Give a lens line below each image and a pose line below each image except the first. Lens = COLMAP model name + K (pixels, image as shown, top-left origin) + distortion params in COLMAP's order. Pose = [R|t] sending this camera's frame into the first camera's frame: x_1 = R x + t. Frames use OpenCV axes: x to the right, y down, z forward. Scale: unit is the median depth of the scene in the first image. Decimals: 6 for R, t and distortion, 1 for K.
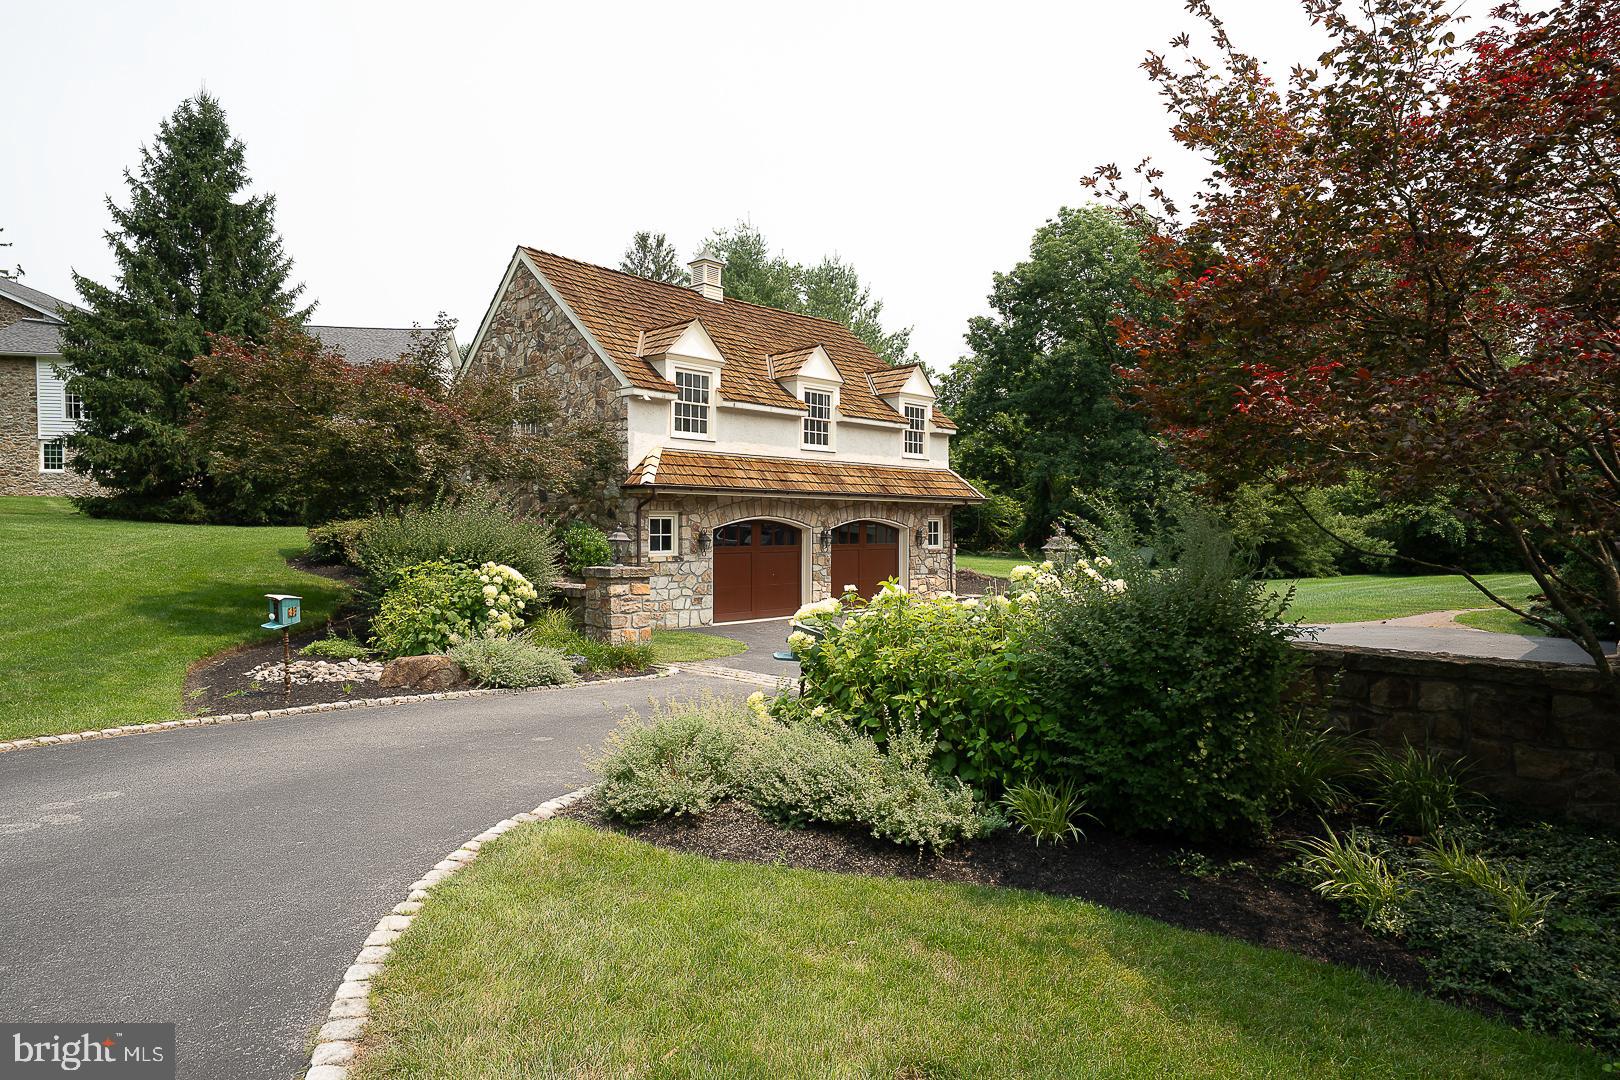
lens RADIAL K [[997.8, 0, 810.0], [0, 997.8, 540.0], [0, 0, 1]] dist [0.000707, 0.000047]
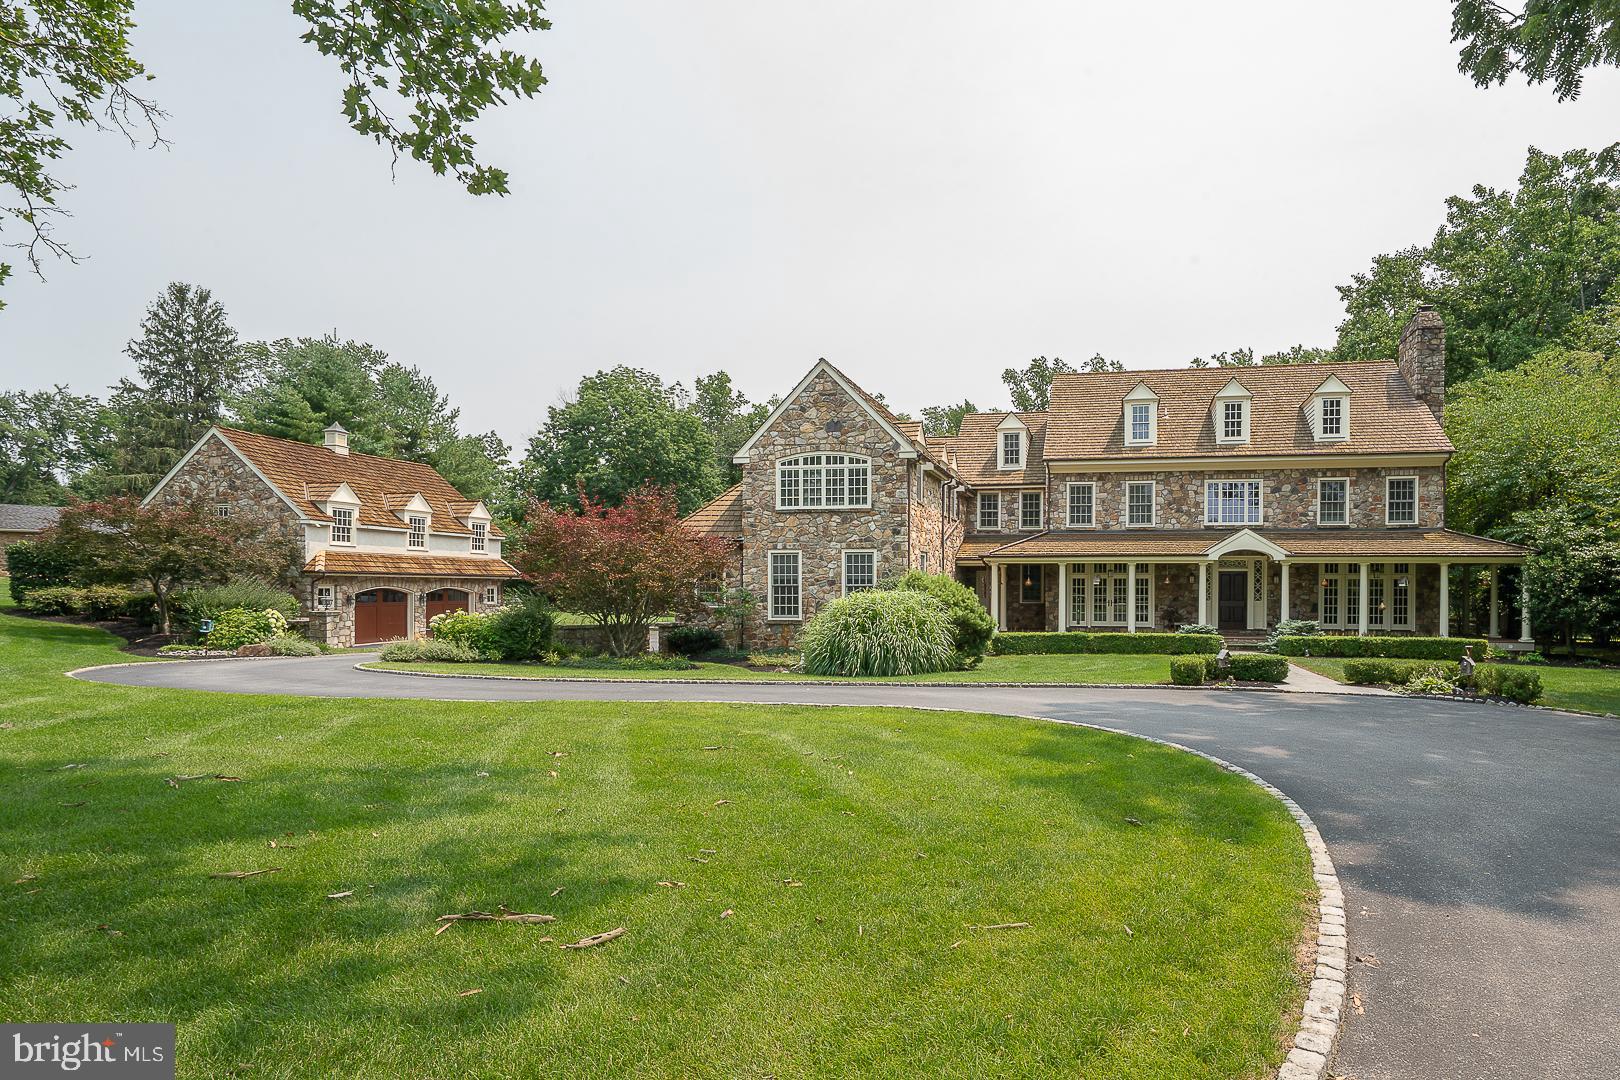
lens RADIAL K [[706.7, 0, 844.6], [0, 706.7, 595.4], [0, 0, 1]] dist [-0.000514, 0.000100]
pose [[0.840619, -0.000200, 0.541628, -0.039488], [0.002740, 0.999989, -0.003883, 0.000083], [-0.541621, 0.004749, 0.840610, -0.563029]]
